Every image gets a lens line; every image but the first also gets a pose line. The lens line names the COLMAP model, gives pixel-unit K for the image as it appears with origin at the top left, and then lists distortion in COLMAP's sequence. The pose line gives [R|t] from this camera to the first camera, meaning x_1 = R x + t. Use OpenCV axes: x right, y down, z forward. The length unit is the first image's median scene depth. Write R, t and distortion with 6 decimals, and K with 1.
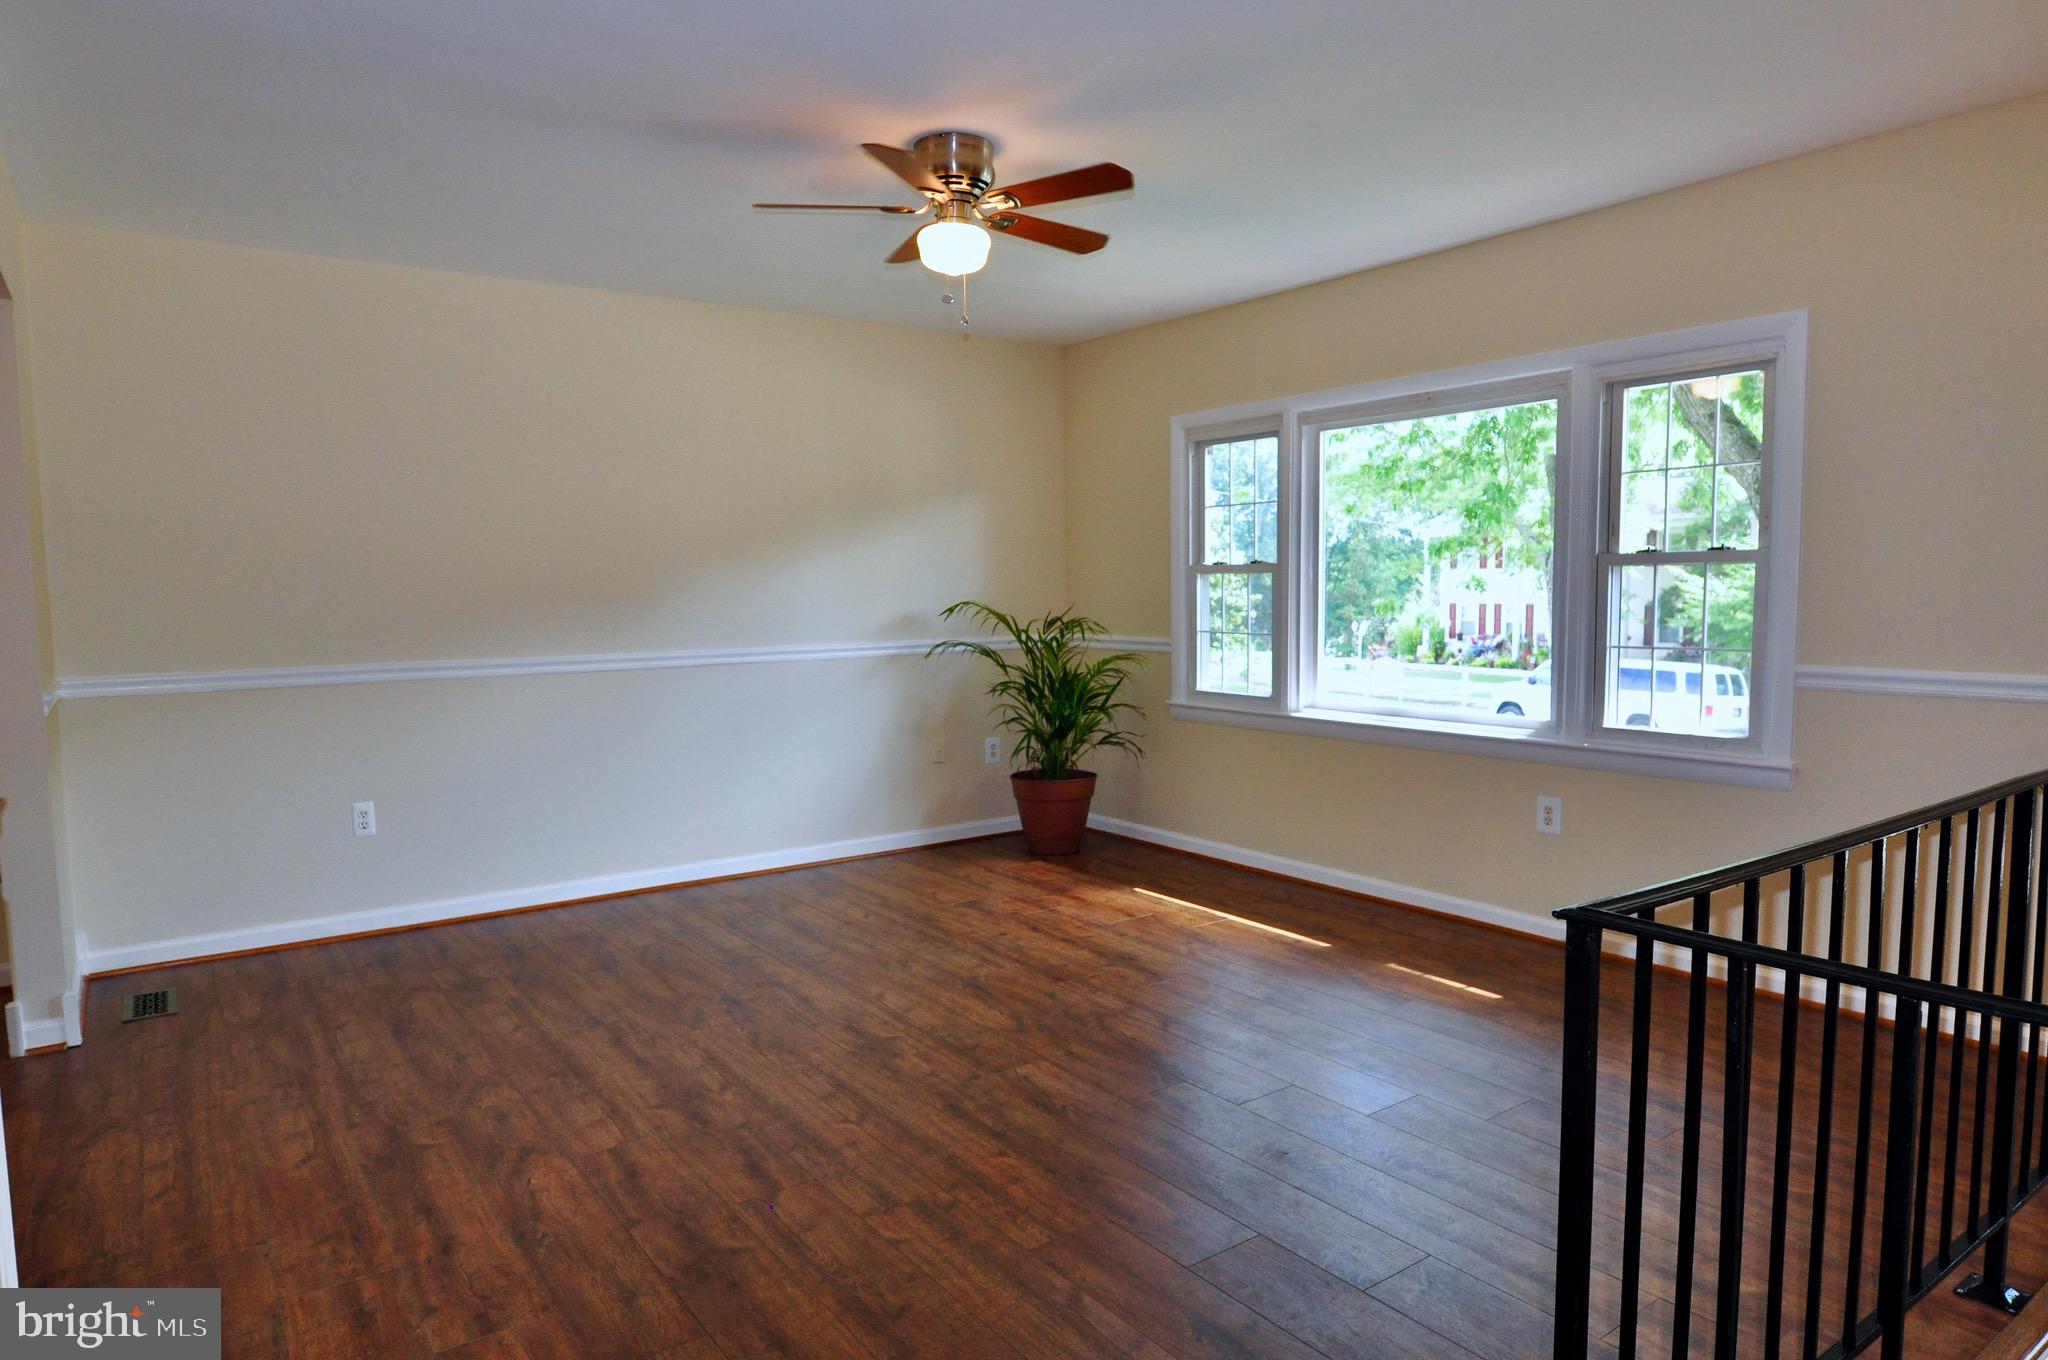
lens RADIAL K [[1263.2, 0, 1008.1], [0, 1263.2, 702.4], [0, 0, 1]] dist [-0.013679, -0.005458]
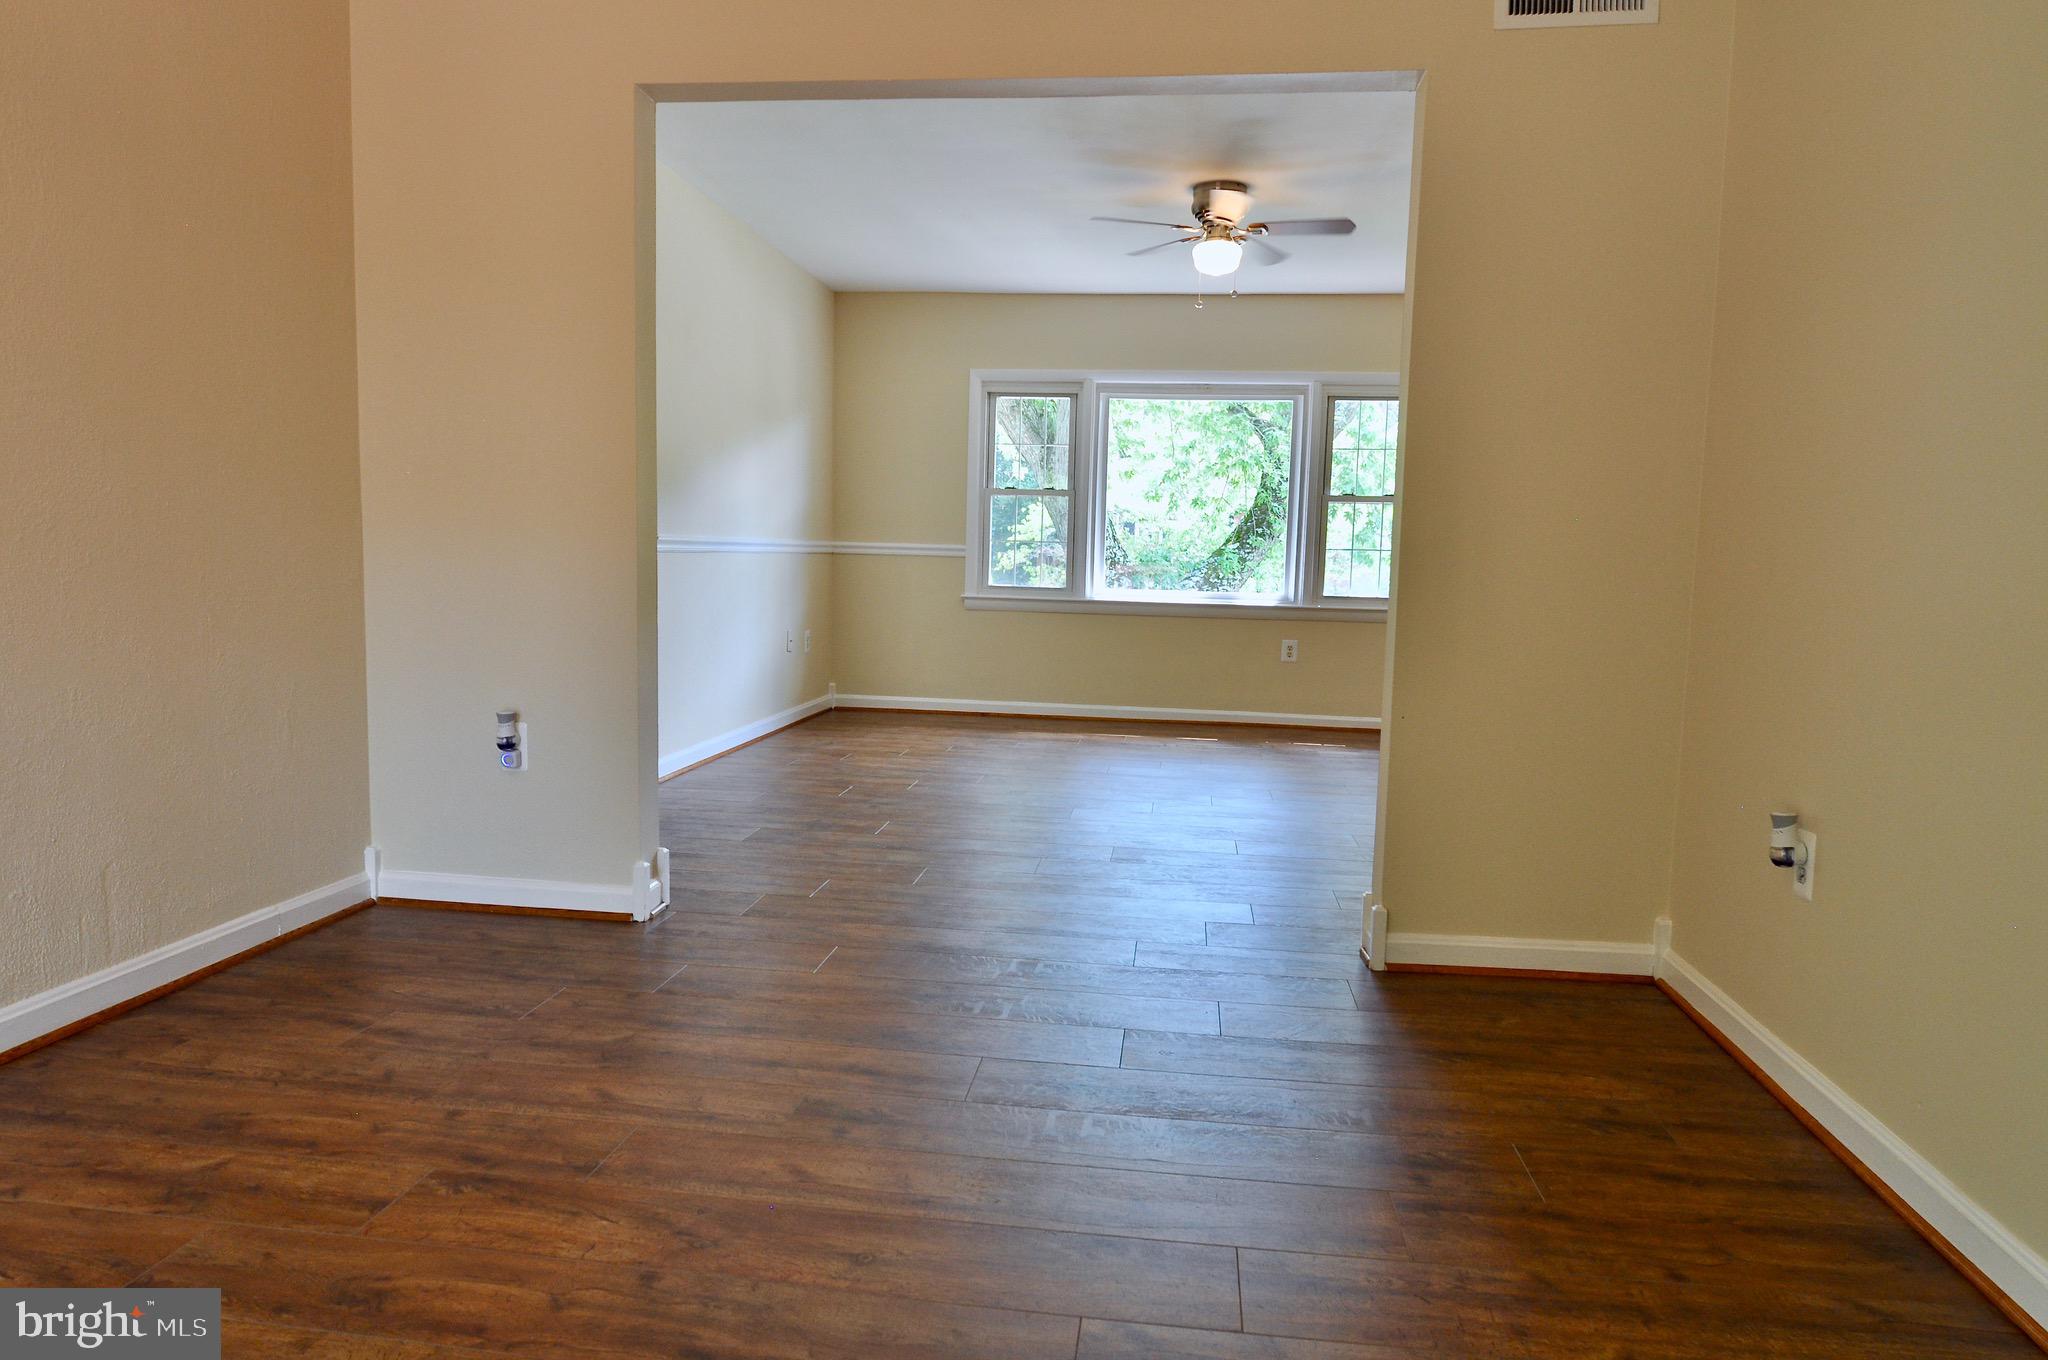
lens RADIAL K [[1263.2, 0, 1027.1], [0, 1263.2, 692.4], [0, 0, 1]] dist [-0.013679, -0.005458]
pose [[0.665364, -0.060811, 0.744038, -1.244487], [0.037585, 0.998141, 0.047968, 0.060923], [-0.745572, -0.003952, 0.666413, 0.168433]]
